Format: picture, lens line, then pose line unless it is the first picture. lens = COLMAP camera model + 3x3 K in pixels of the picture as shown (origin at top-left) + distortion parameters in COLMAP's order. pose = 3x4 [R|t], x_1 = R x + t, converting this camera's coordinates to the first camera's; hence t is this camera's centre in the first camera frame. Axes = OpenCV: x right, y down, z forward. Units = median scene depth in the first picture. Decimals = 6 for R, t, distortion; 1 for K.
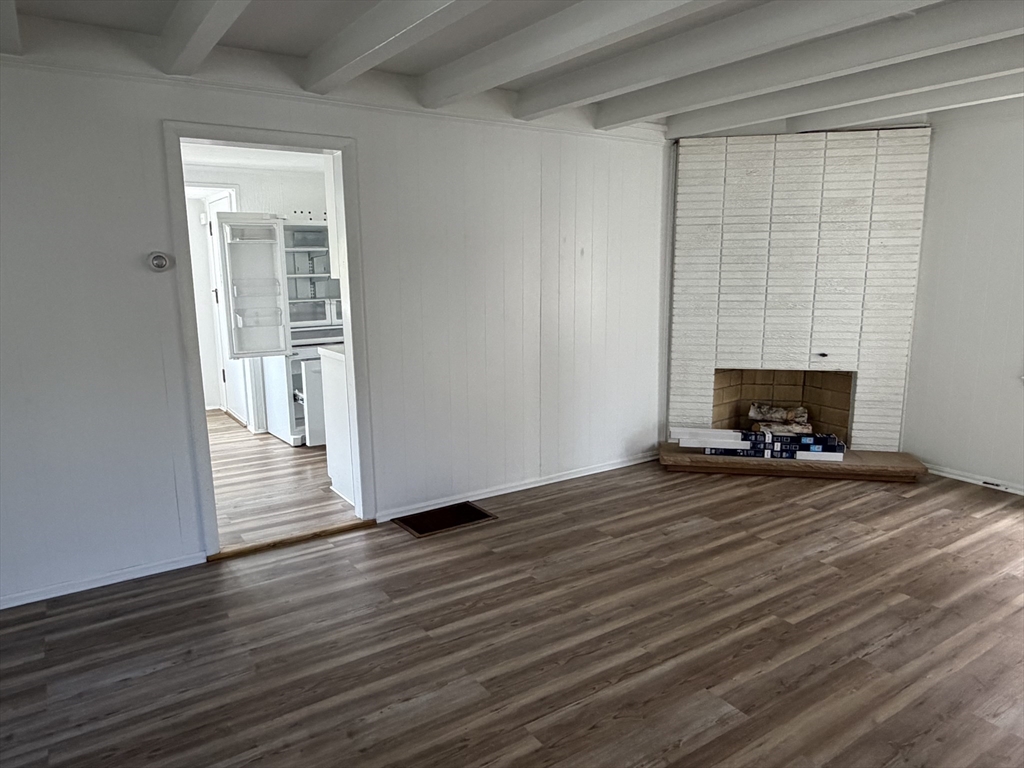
lens RADIAL K [[682.6, 0, 506.4], [0, 682.6, 382.7], [0, 0, 1]] dist [-0.002577, 0.002194]
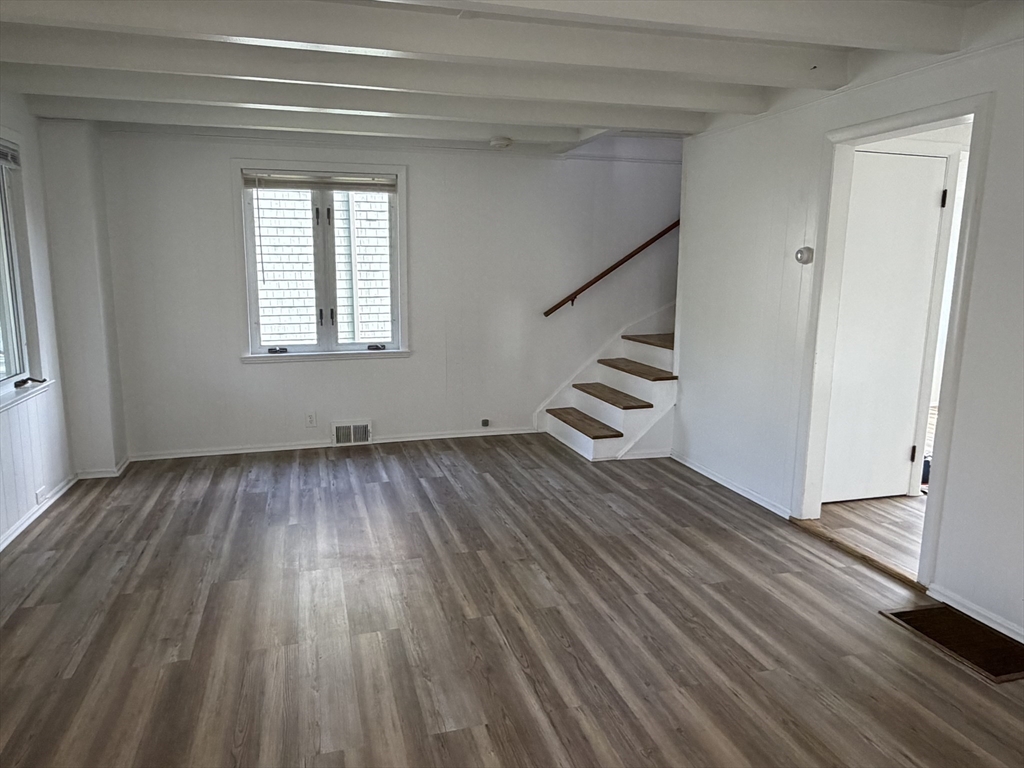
lens RADIAL K [[682.6, 0, 506.4], [0, 682.6, 382.7], [0, 0, 1]] dist [-0.002577, 0.002194]
pose [[-0.288669, 0.172381, -0.941783, 0.902966], [-0.178611, 0.956694, 0.229857, -0.164846], [0.940621, 0.234566, -0.245379, 0.976403]]
